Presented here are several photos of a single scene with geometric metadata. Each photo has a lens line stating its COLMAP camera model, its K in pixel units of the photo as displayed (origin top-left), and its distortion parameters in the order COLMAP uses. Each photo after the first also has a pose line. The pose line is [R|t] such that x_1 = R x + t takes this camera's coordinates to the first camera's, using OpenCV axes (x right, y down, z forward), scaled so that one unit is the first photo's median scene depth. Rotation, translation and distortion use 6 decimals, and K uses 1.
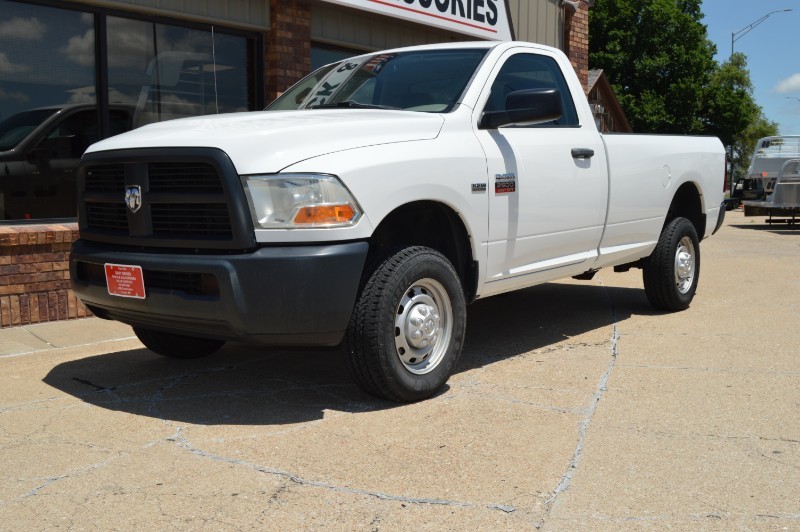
lens RADIAL K [[874.7, 0, 401.7], [0, 874.7, 266.0], [0, 0, 1]] dist [-0.068153, -0.004820]
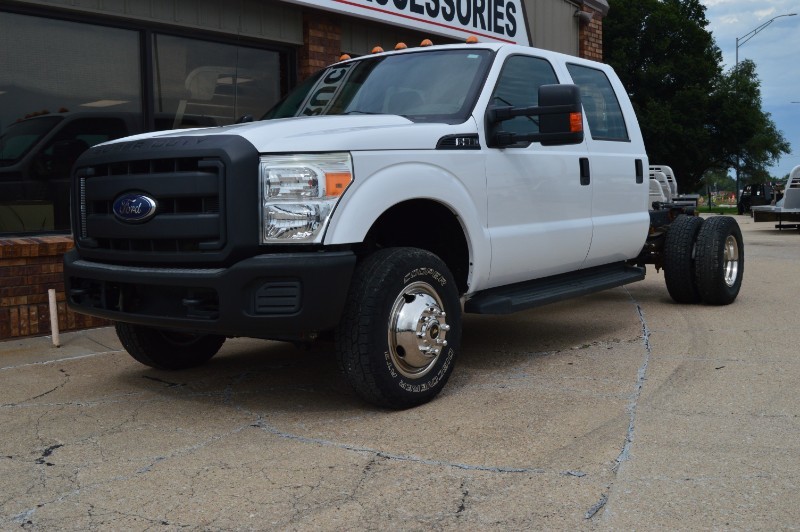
lens RADIAL K [[893.6, 0, 399.6], [0, 893.6, 265.0], [0, 0, 1]] dist [-0.072777, 0.011567]
pose [[0.999930, -0.011846, -0.000159, -0.039890], [0.011842, 0.999814, -0.015233, 0.008680], [0.000339, 0.015230, 0.999884, -0.057634]]
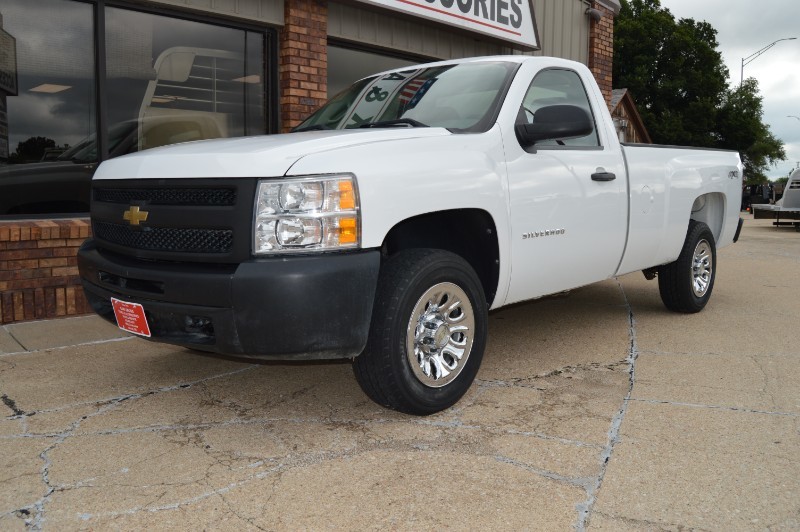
lens RADIAL K [[714.8, 0, 401.7], [0, 714.8, 267.3], [0, 0, 1]] dist [-0.070338, -0.002519]
pose [[0.996916, 0.019246, -0.076081, 0.050051], [-0.017821, 0.999654, 0.019368, -0.014442], [0.076427, -0.017952, 0.996914, 0.206229]]
